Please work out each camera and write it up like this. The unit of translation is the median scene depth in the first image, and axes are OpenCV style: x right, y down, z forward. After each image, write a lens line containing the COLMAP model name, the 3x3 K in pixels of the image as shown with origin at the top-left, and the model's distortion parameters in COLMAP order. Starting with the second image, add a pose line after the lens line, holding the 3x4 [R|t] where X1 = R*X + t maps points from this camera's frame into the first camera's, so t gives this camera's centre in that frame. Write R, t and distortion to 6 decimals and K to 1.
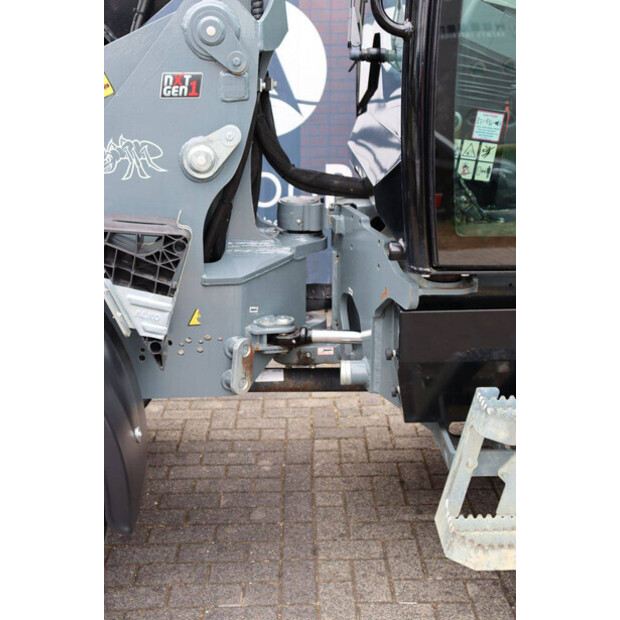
lens RADIAL K [[847.5, 0, 310.0], [0, 847.5, 310.0], [0, 0, 1]] dist [0.050420, 0.024545]
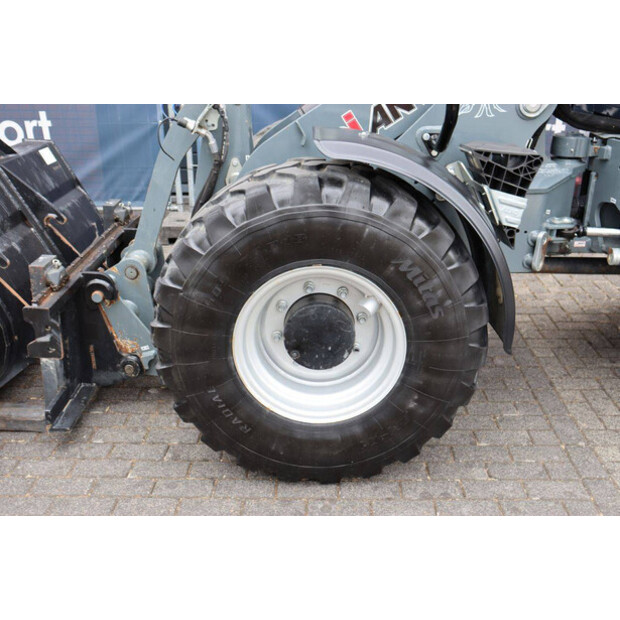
lens RADIAL K [[669.3, 0, 310.0], [0, 669.3, 310.0], [0, 0, 1]] dist [-0.035774, 0.022031]
pose [[0.998871, 0.020203, -0.042994, -0.415547], [-0.015495, 0.994122, 0.107153, 0.049867], [0.044906, -0.106366, 0.993312, -0.149845]]
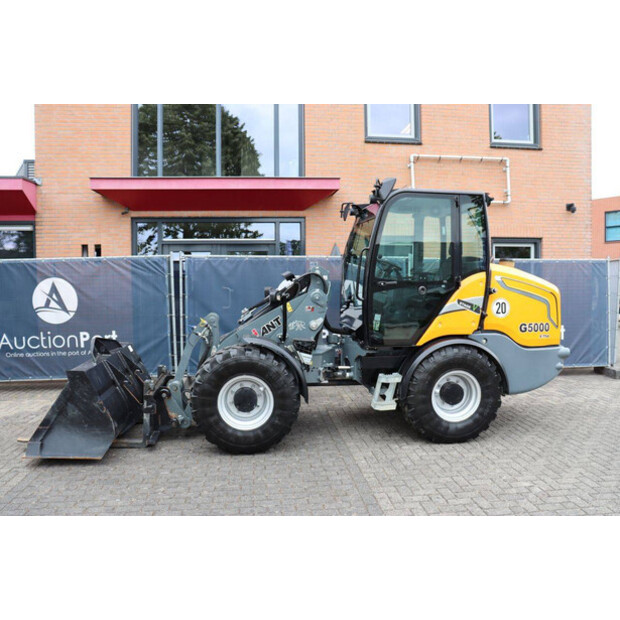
lens RADIAL K [[508.3, 0, 301.8], [0, 508.3, 311.1], [0, 0, 1]] dist [-0.160150, 0.150217]
pose [[0.996574, -0.006620, 0.082442, -0.377221], [0.024171, 0.976585, -0.213768, 0.286320], [-0.079097, 0.215029, 0.973399, -1.448315]]
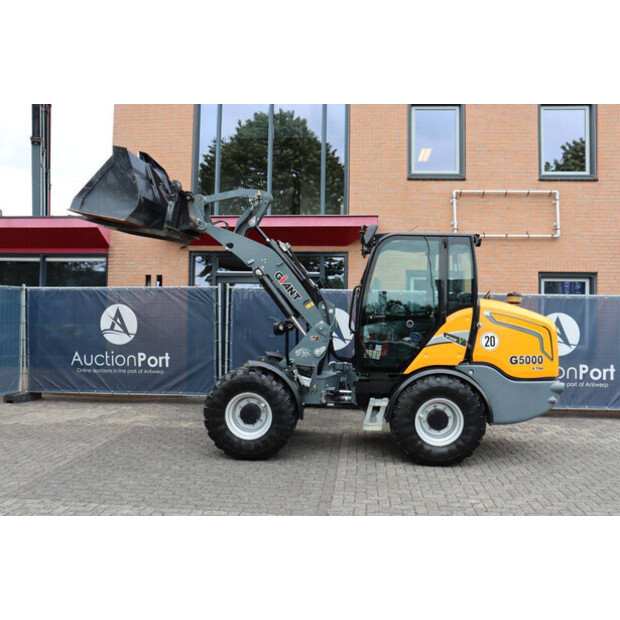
lens RADIAL K [[558.4, 0, 310.0], [0, 558.4, 310.0], [0, 0, 1]] dist [-0.143315, 0.142207]
pose [[0.993695, 0.020140, -0.110296, 0.166906], [-0.049427, 0.961673, -0.269707, 0.428982], [0.100637, 0.273458, 0.956605, -2.022868]]
